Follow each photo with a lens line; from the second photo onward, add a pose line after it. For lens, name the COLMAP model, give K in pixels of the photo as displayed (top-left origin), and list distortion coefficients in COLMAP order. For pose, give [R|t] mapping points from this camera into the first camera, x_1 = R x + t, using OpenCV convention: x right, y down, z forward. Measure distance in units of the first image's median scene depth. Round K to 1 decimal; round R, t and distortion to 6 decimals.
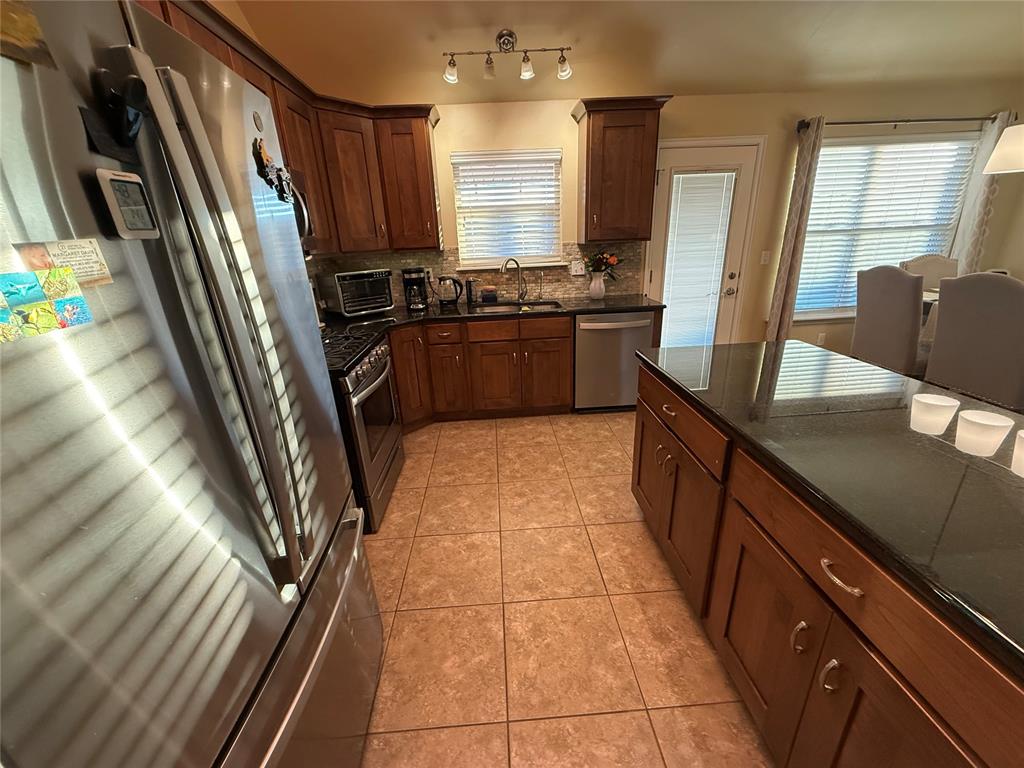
lens RADIAL K [[407.4, 0, 510.9], [0, 407.4, 384.7], [0, 0, 1]] dist [-0.000651, -0.000200]
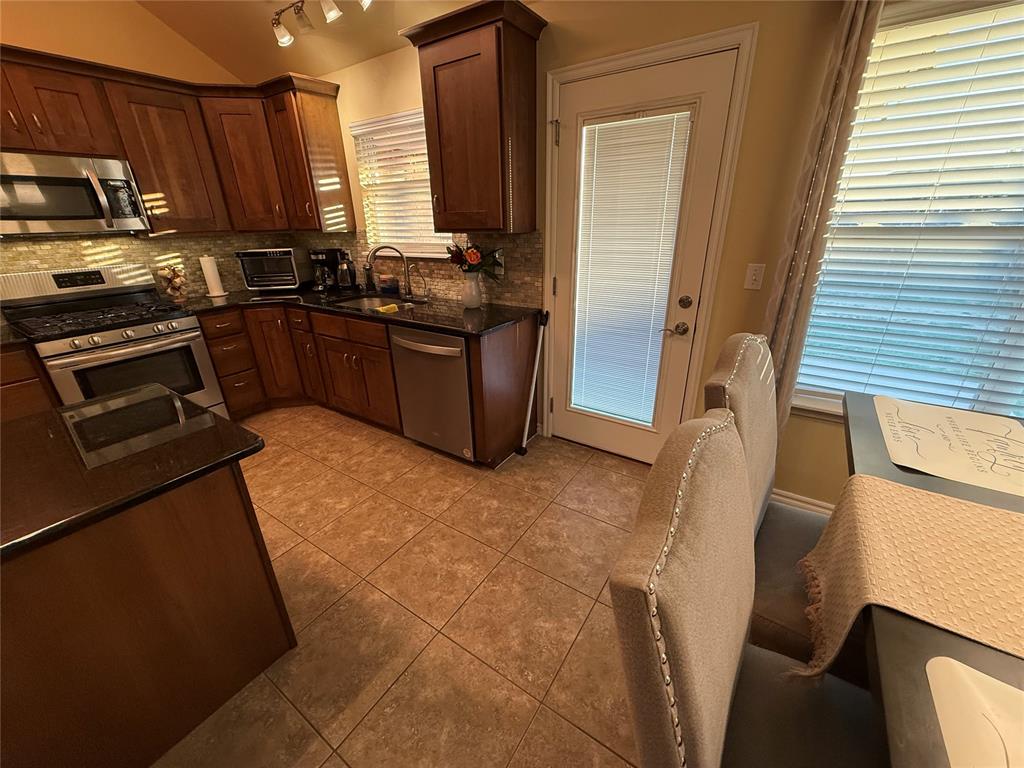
lens RADIAL K [[407.4, 0, 510.9], [0, 407.4, 384.7], [0, 0, 1]] dist [-0.000651, -0.000200]
pose [[0.800710, 0.252290, -0.543336, 0.749139], [-0.216128, 0.967568, 0.130771, -0.194875], [0.558707, 0.012720, 0.829268, 0.435558]]
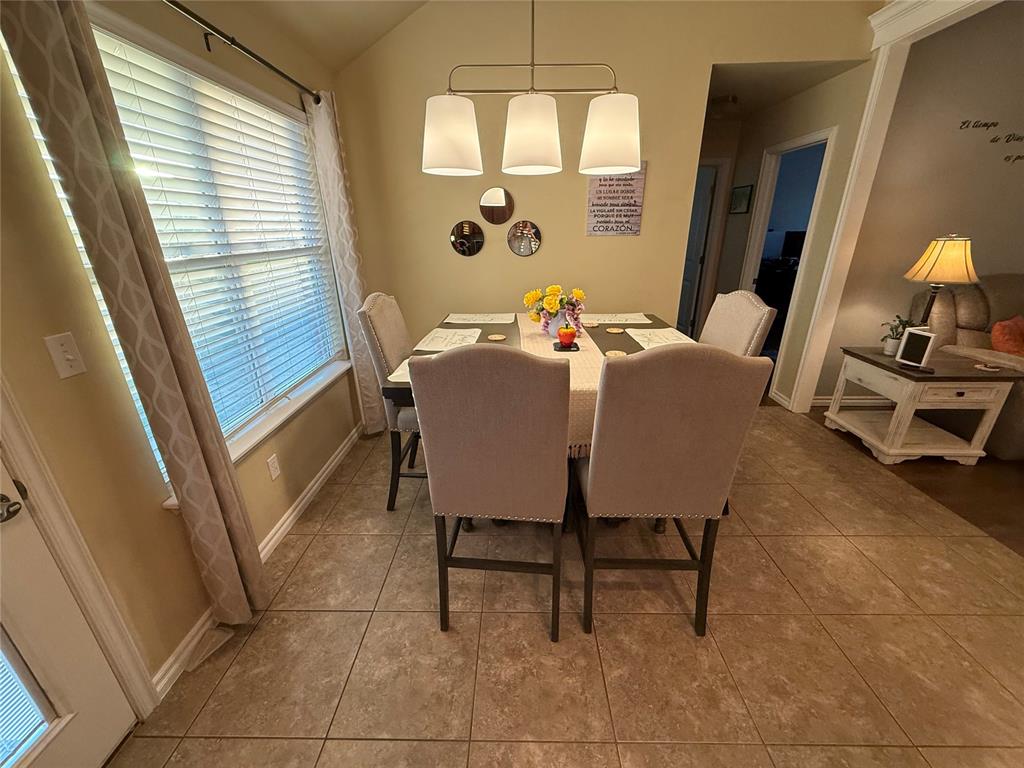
lens RADIAL K [[407.3, 0, 510.6], [0, 407.3, 384.3], [0, 0, 1]] dist [-0.001156, 0.000735]
pose [[0.067894, -0.316047, 0.946311, 0.385193], [0.351135, 0.895384, 0.273846, -0.280757], [-0.933860, 0.313690, 0.171766, 0.703102]]
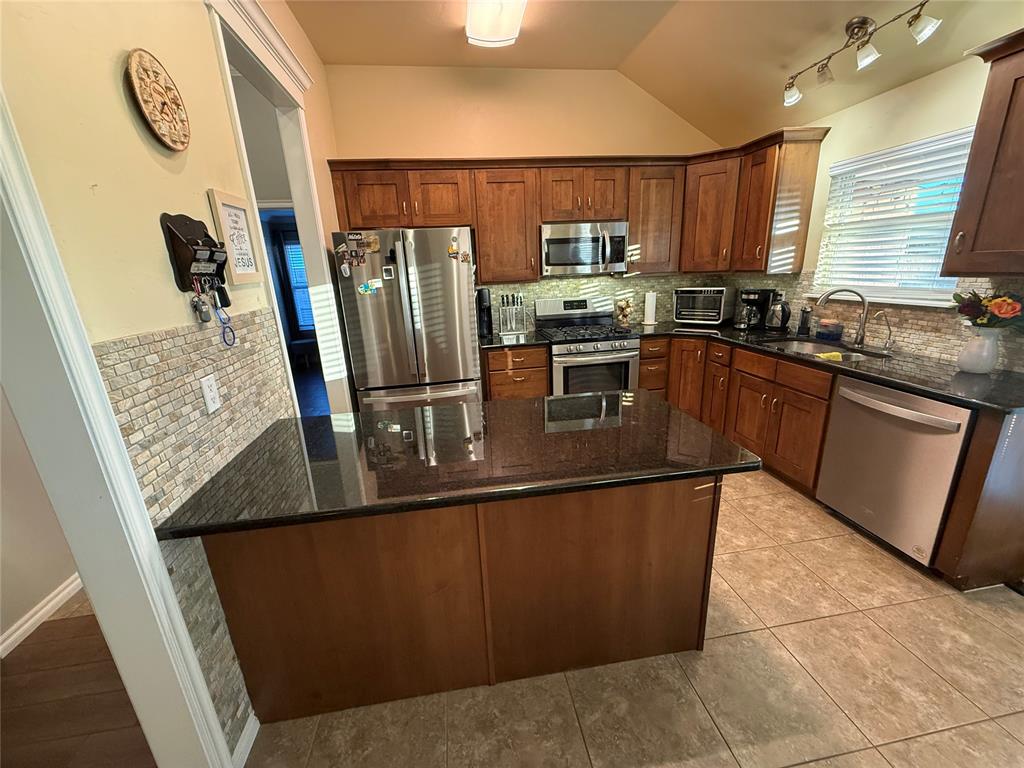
lens RADIAL K [[407.3, 0, 510.6], [0, 407.3, 384.3], [0, 0, 1]] dist [-0.001156, 0.000735]
pose [[0.103465, 0.313874, -0.943810, 0.723895], [-0.303222, 0.913687, 0.270615, -0.158954], [0.947286, 0.258185, 0.189708, 0.290266]]
